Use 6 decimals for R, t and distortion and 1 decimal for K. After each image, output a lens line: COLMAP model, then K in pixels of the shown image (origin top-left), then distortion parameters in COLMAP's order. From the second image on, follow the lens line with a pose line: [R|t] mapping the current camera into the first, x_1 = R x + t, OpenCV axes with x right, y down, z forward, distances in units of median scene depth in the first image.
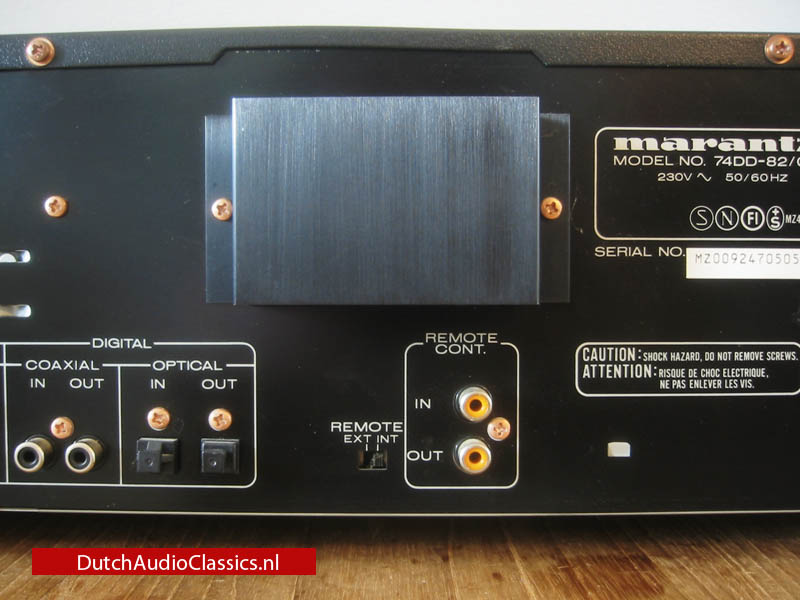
lens RADIAL K [[913.0, 0, 402.7], [0, 913.0, 315.0], [0, 0, 1]] dist [-0.102315, 0.000000]
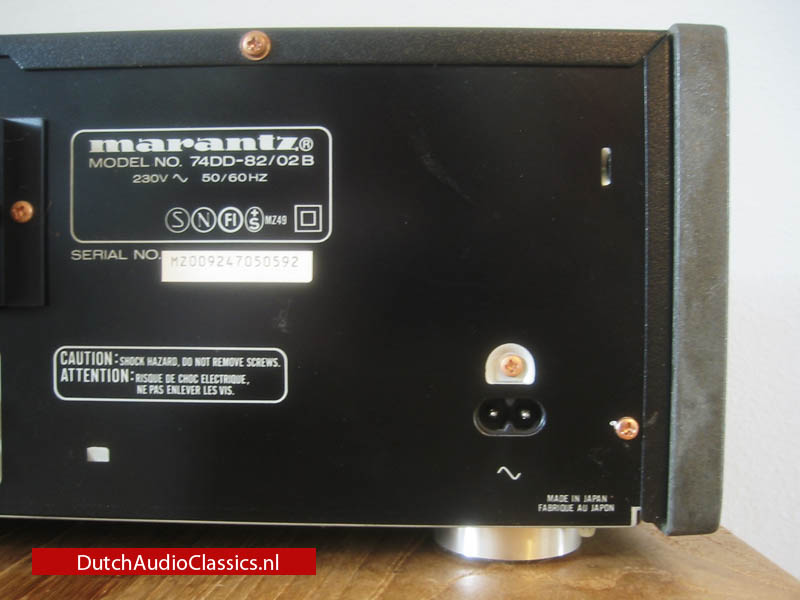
lens RADIAL K [[849.5, 0, 409.3], [0, 849.5, 320.3], [0, 0, 1]] dist [-0.098205, 0.000000]
pose [[0.999824, 0.006210, -0.017730, 0.596451], [-0.006266, 0.999975, -0.003136, 0.002419], [0.017710, 0.003246, 0.999838, 0.091454]]
